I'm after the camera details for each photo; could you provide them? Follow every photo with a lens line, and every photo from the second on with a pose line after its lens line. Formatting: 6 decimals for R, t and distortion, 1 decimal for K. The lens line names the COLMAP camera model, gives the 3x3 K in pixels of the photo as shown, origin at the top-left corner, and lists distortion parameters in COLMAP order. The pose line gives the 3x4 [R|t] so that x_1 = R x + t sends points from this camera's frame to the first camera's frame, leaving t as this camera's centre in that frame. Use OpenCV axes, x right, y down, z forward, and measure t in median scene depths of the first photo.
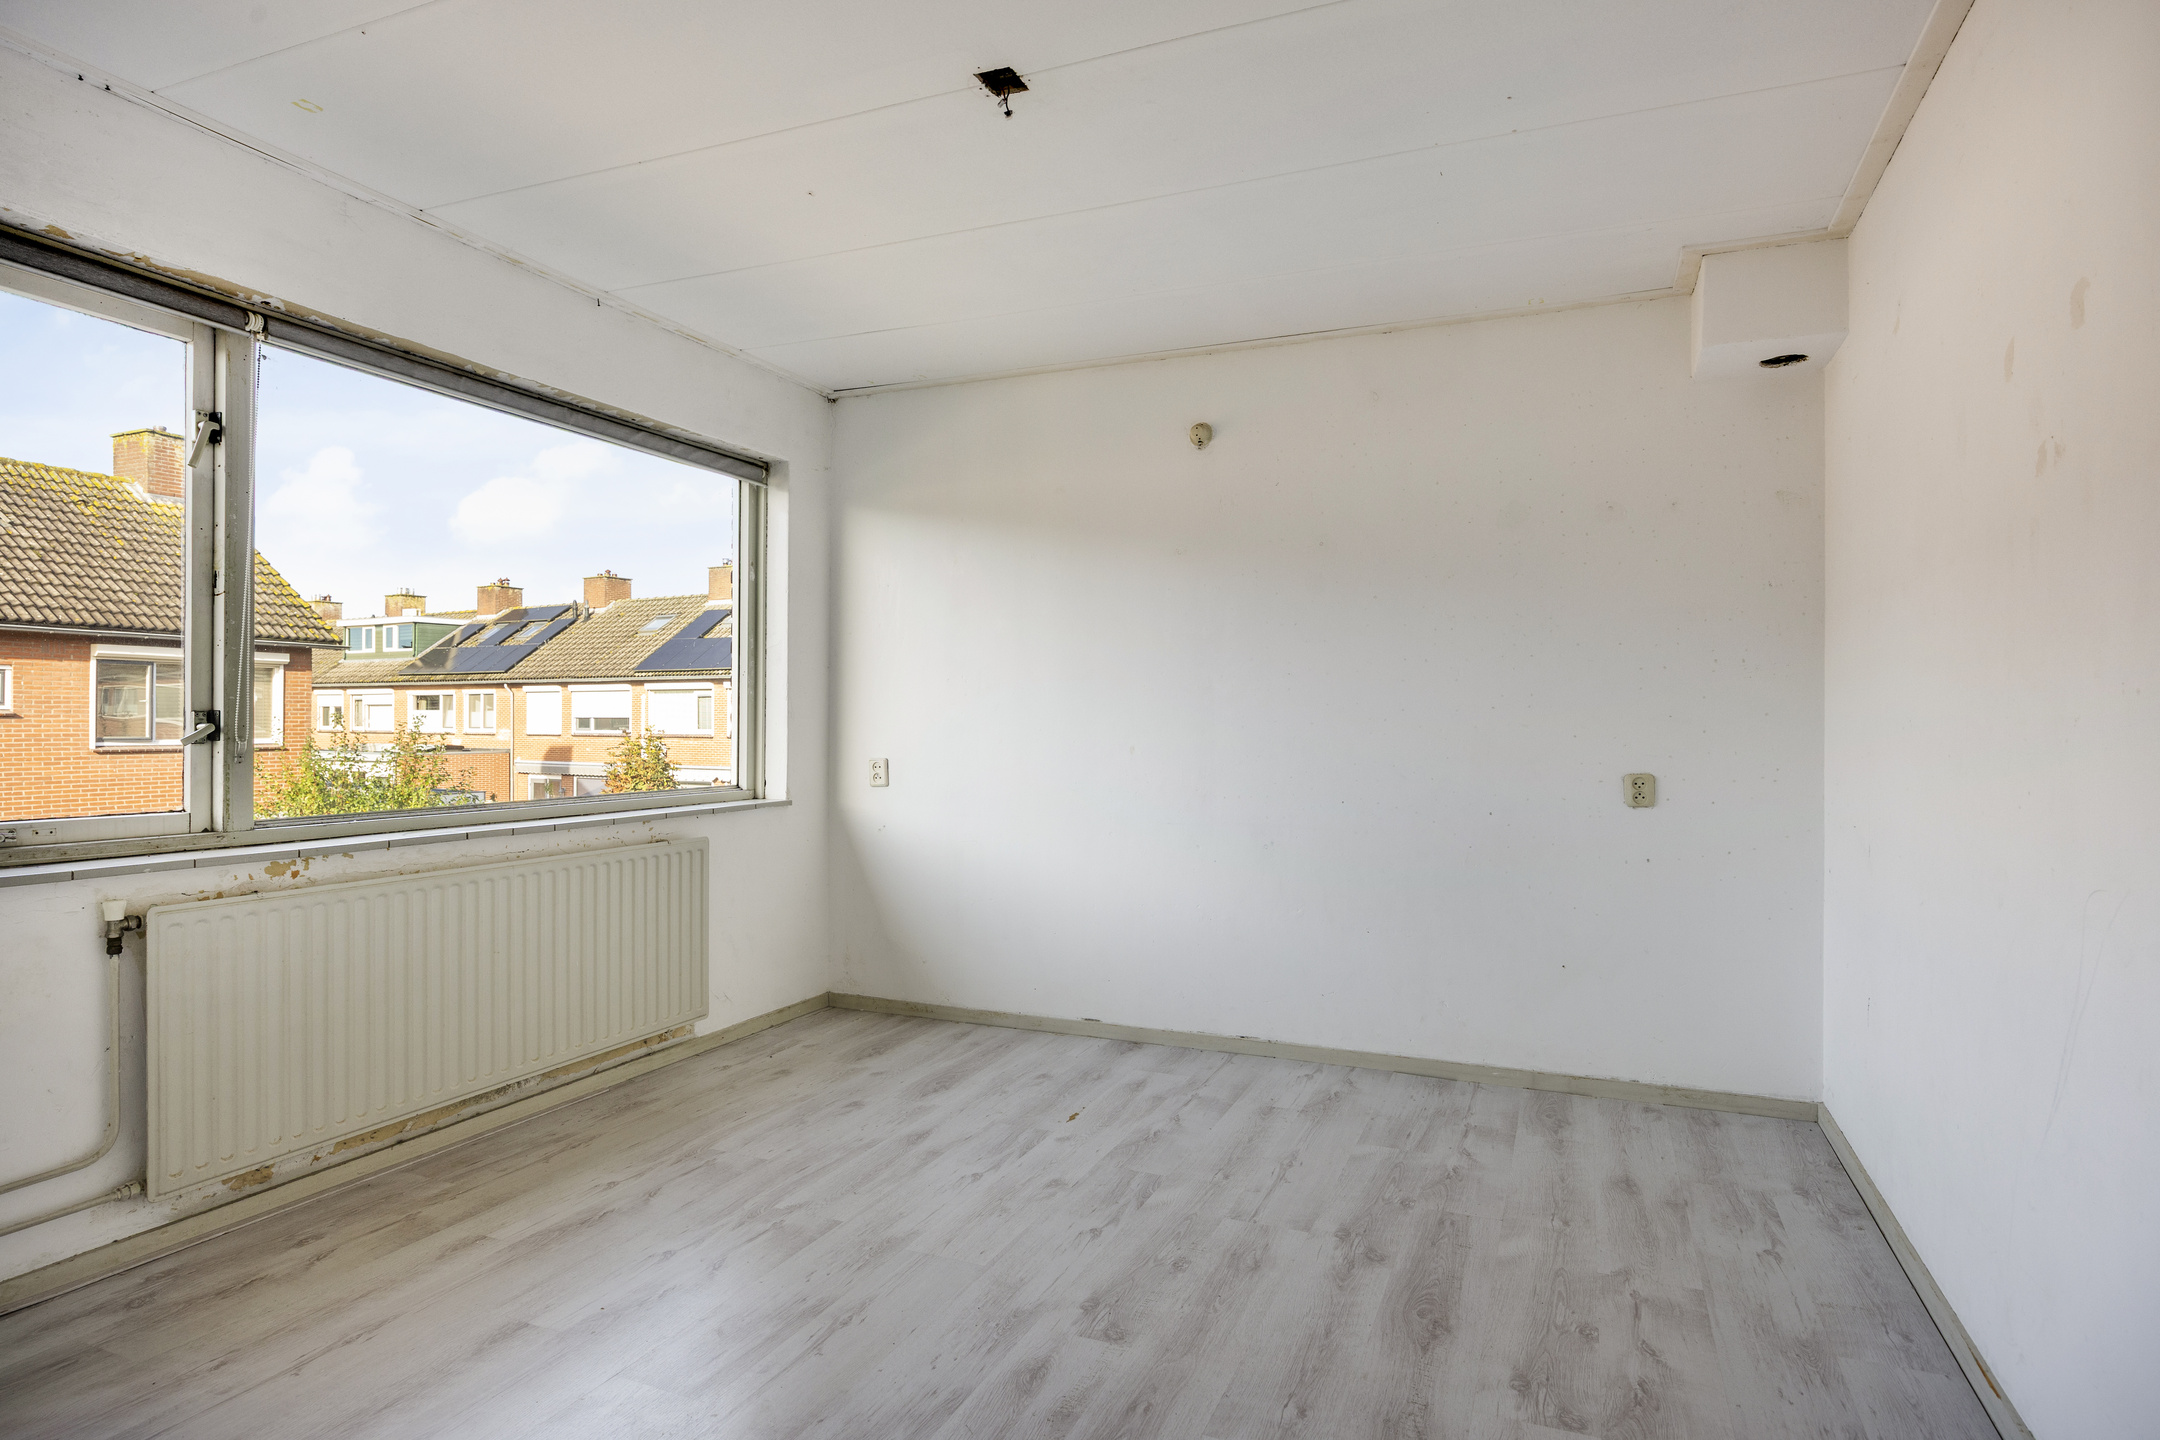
lens RADIAL K [[1195.9, 0, 1098.5], [0, 1195.9, 716.1], [0, 0, 1]] dist [-0.002312, -0.000050]
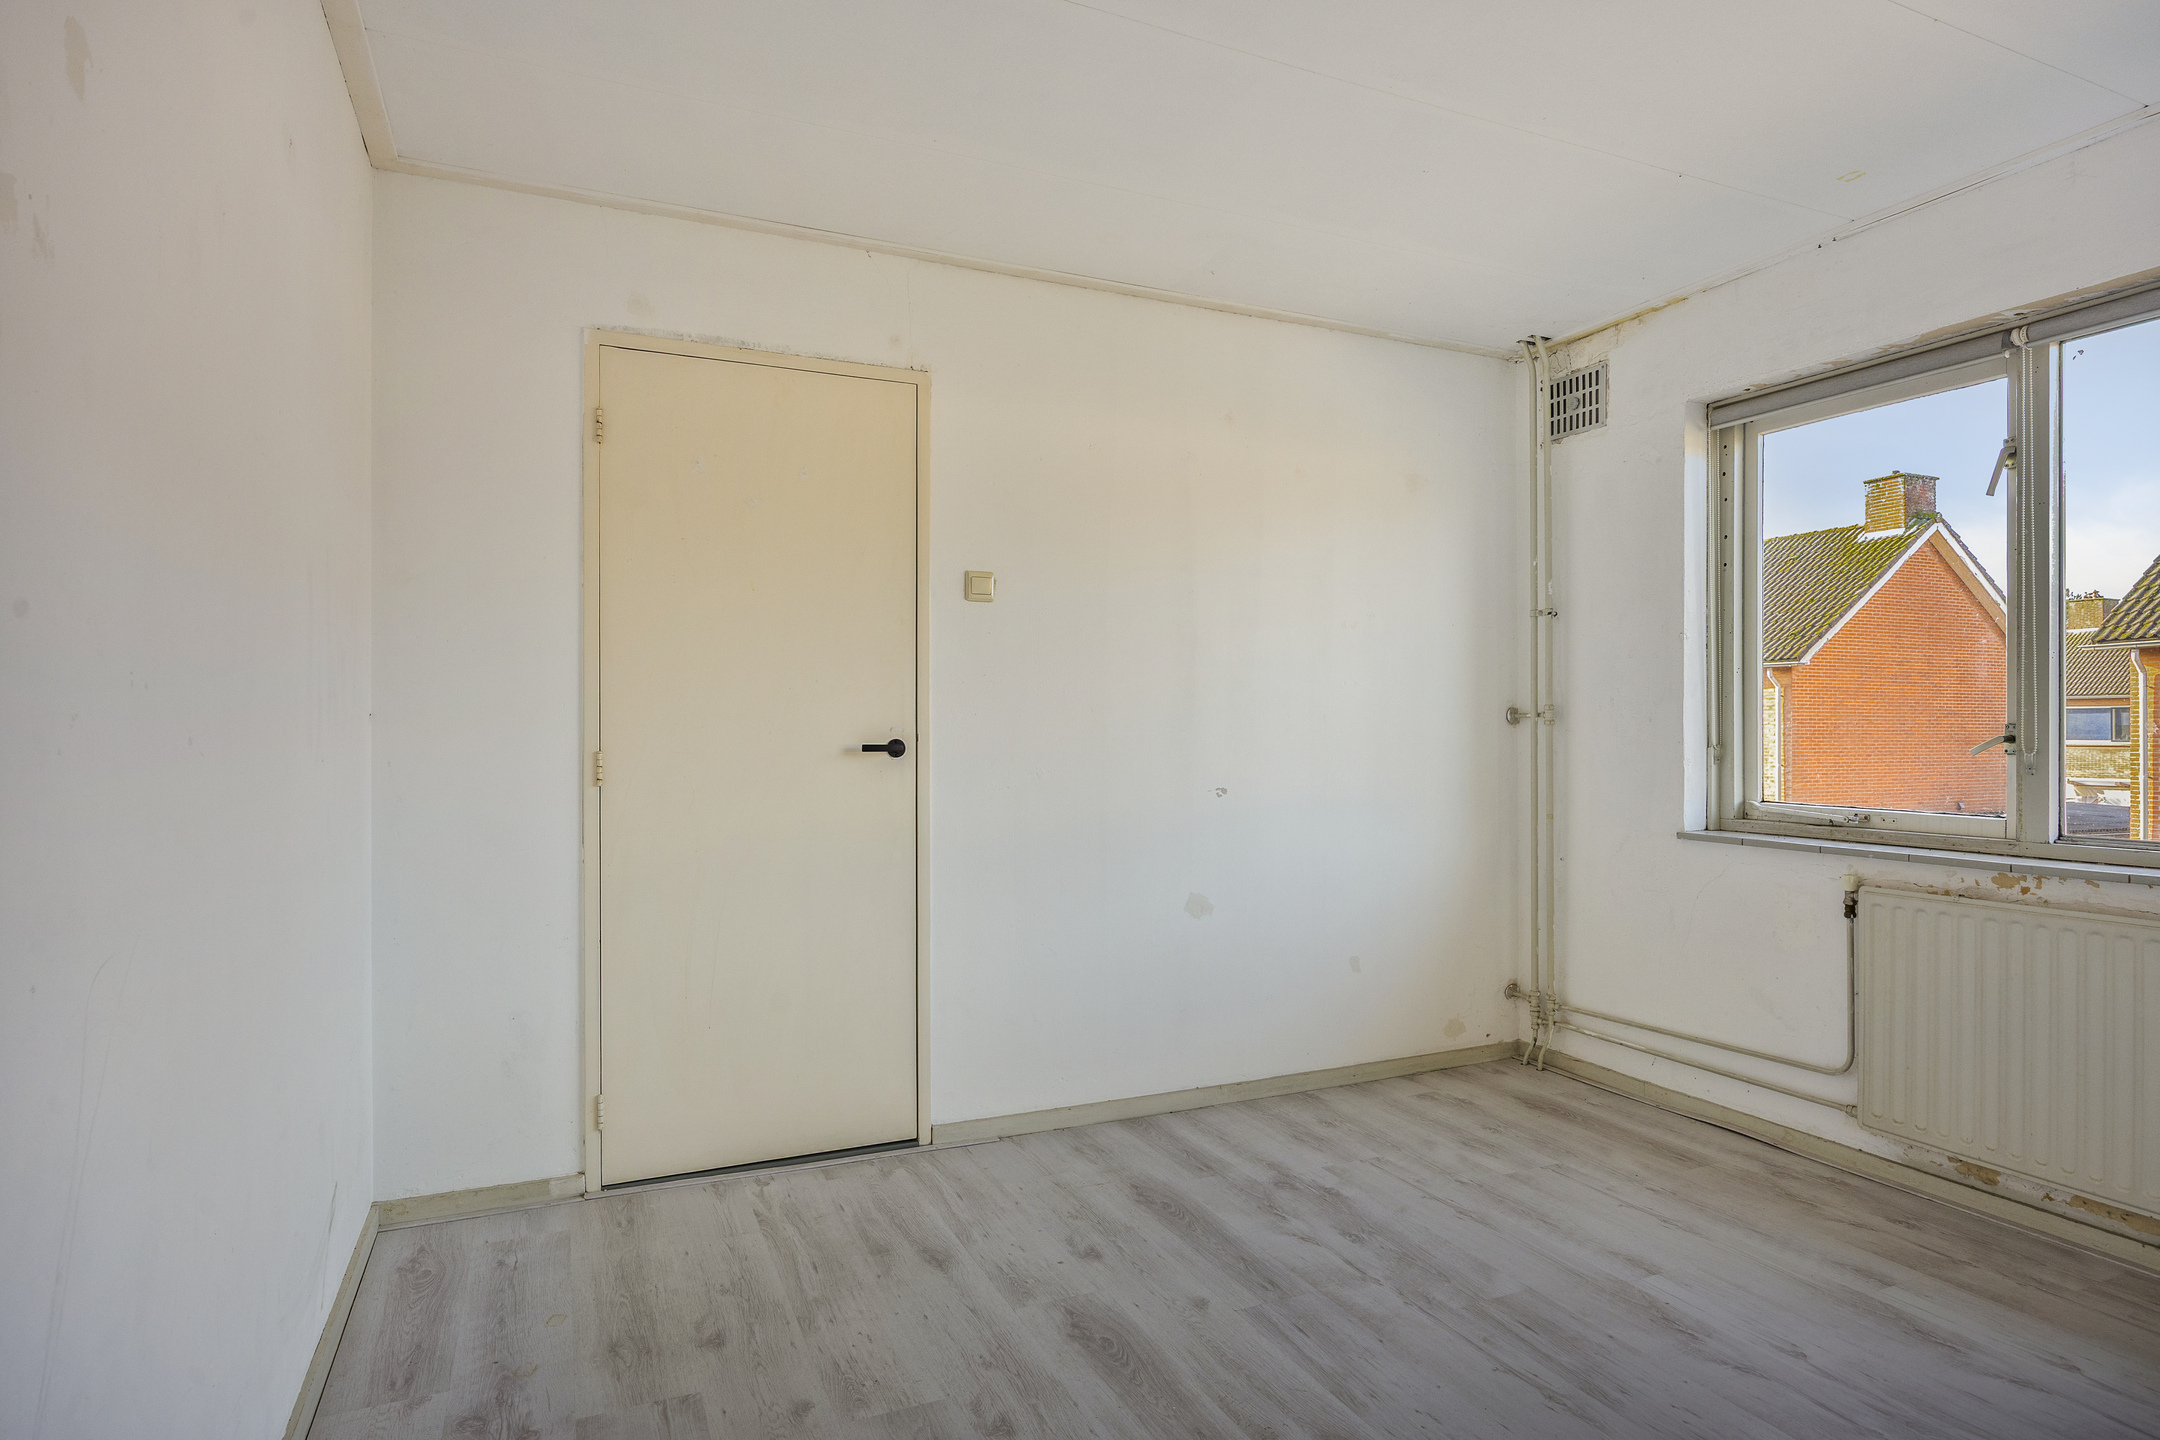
lens RADIAL K [[1195.9, 0, 1096.0], [0, 1195.9, 728.7], [0, 0, 1]] dist [-0.002312, -0.000050]
pose [[-0.690669, -0.005071, -0.723153, 0.560846], [0.001098, 0.999967, -0.008061, 0.007867], [0.723170, -0.006361, -0.690641, 1.138455]]
